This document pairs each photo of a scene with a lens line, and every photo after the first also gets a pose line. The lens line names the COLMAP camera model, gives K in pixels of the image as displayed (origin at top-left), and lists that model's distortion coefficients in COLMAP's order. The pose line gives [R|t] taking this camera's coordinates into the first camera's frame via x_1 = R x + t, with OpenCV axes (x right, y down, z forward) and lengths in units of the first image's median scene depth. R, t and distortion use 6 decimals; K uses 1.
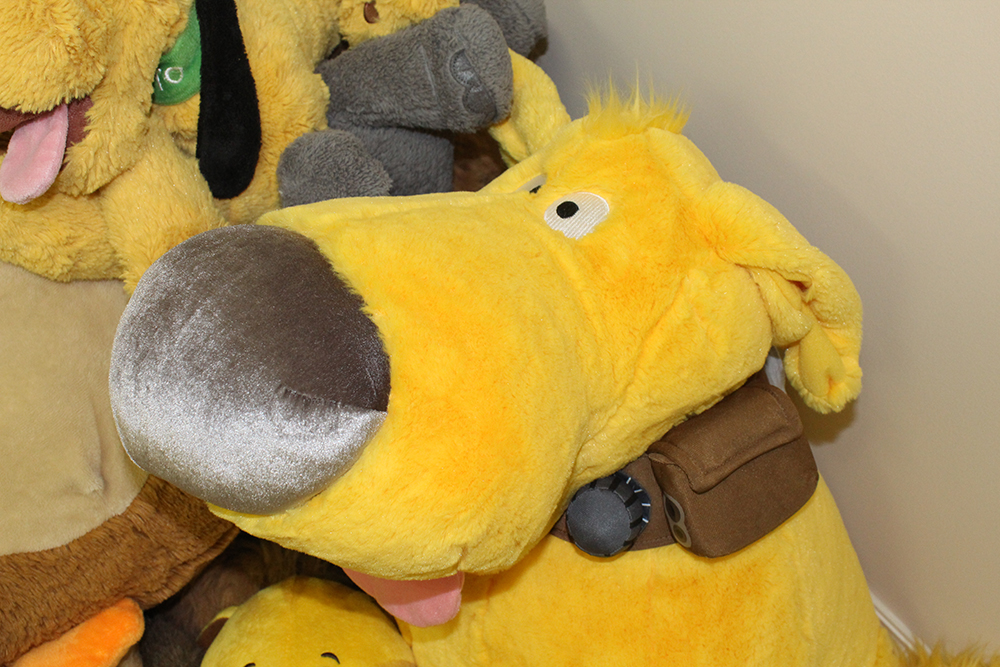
lens RADIAL K [[1270.8, 0, 504.0], [0, 1270.8, 328.6], [0, 0, 1]] dist [-0.058862, 0.000000]
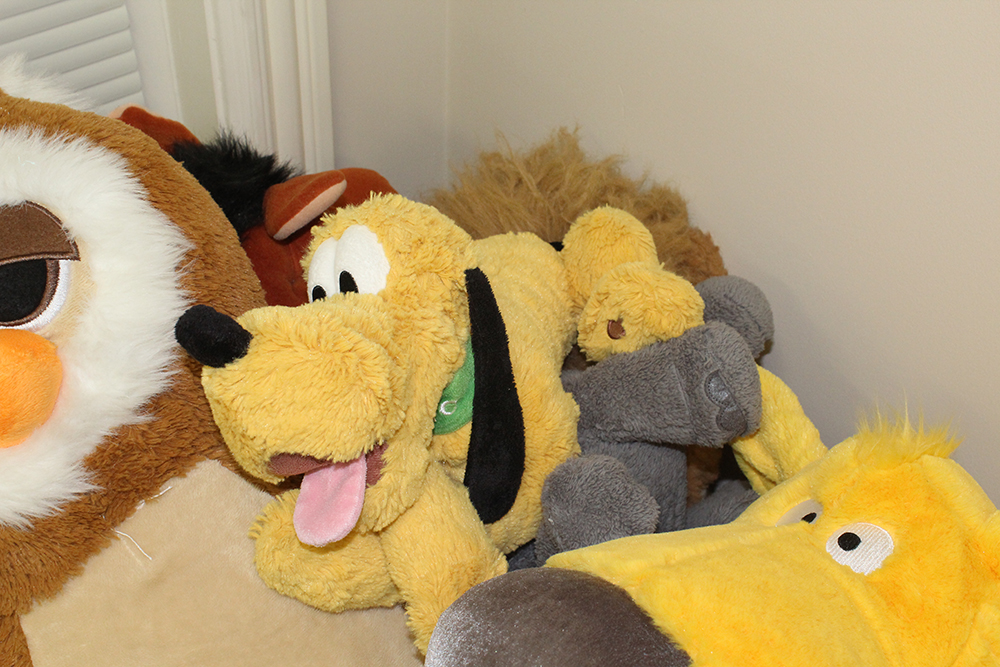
lens RADIAL K [[1348.0, 0, 503.6], [0, 1348.0, 341.2], [0, 0, 1]] dist [-0.062227, 0.000000]
pose [[0.999125, -0.012745, -0.039835, -0.175669], [0.006669, 0.988799, -0.149102, -0.092535], [0.041289, 0.148706, 0.988019, -0.078651]]
